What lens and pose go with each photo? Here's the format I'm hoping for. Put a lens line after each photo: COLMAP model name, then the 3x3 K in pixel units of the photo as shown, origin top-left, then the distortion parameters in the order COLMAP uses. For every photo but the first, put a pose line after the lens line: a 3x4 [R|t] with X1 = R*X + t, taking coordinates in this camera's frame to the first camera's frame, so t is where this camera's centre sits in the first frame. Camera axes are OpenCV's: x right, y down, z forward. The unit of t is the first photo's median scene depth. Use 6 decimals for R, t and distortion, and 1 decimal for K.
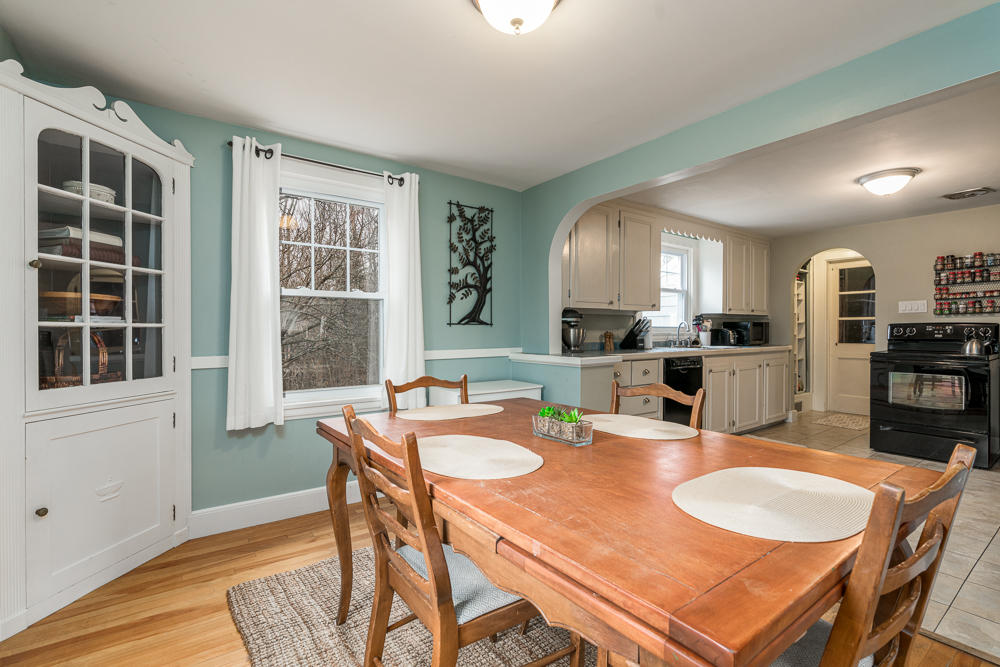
lens RADIAL K [[449.8, 0, 497.8], [0, 449.8, 332.8], [0, 0, 1]] dist [-0.002354, -0.000090]
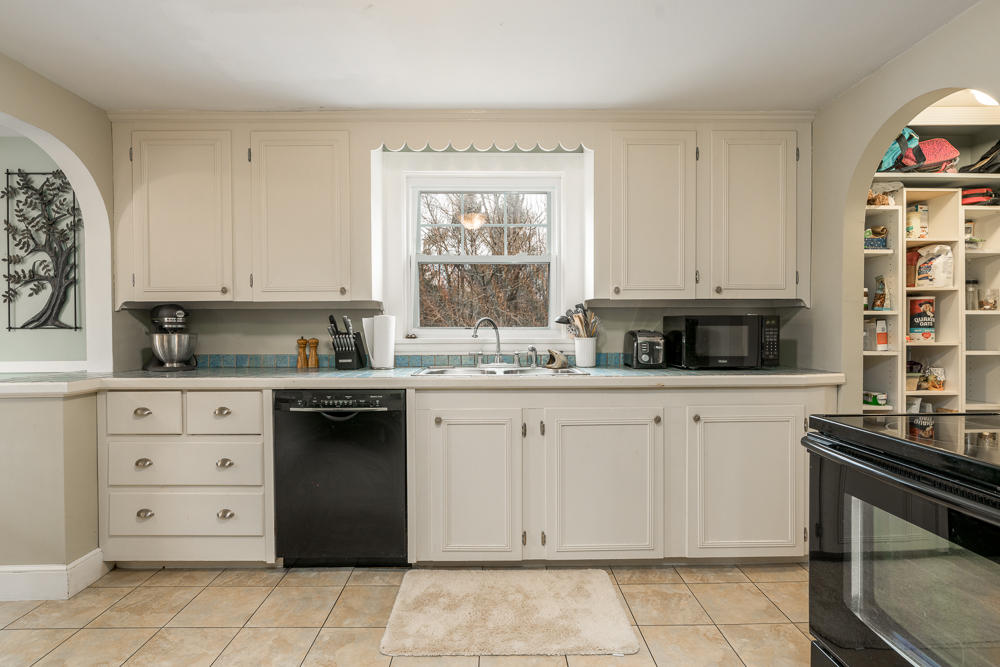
lens RADIAL K [[530.0, 0, 502.1], [0, 530.0, 332.6], [0, 0, 1]] dist [-0.002688, 0.000086]
pose [[0.820321, 0.004122, -0.571888, 1.088617], [0.000370, 0.999970, 0.007738, -0.018541], [0.571903, -0.006560, 0.820295, 0.715010]]
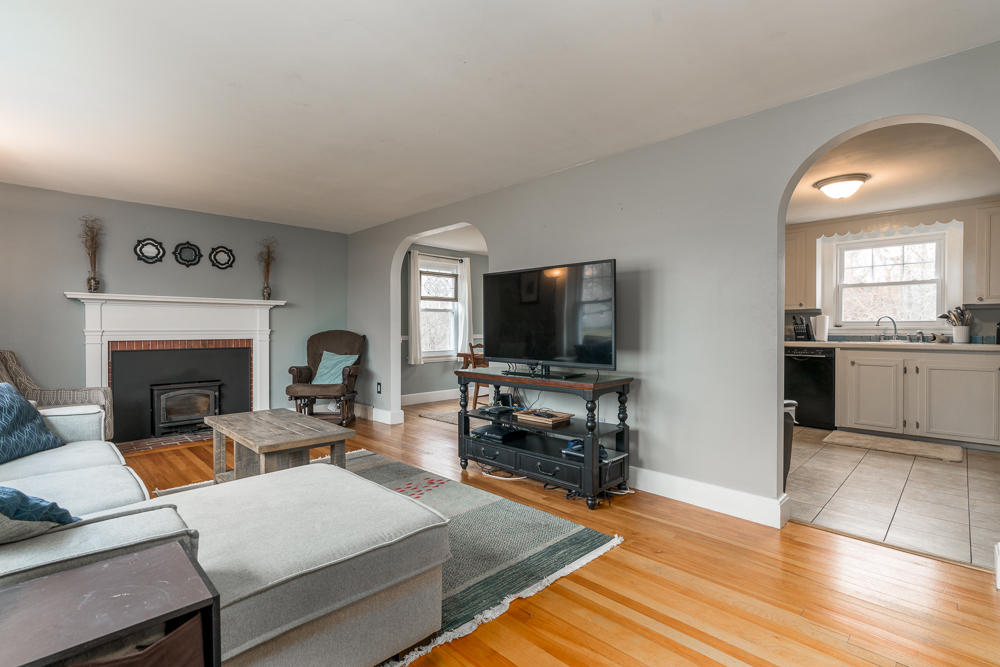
lens RADIAL K [[469.5, 0, 496.4], [0, 469.5, 334.0], [0, 0, 1]] dist [0.000628, 0.000762]
pose [[0.162825, 0.010816, -0.986596, 1.818457], [-0.004382, 0.999938, 0.010239, 0.011026], [0.986645, 0.002656, 0.162862, -0.025435]]
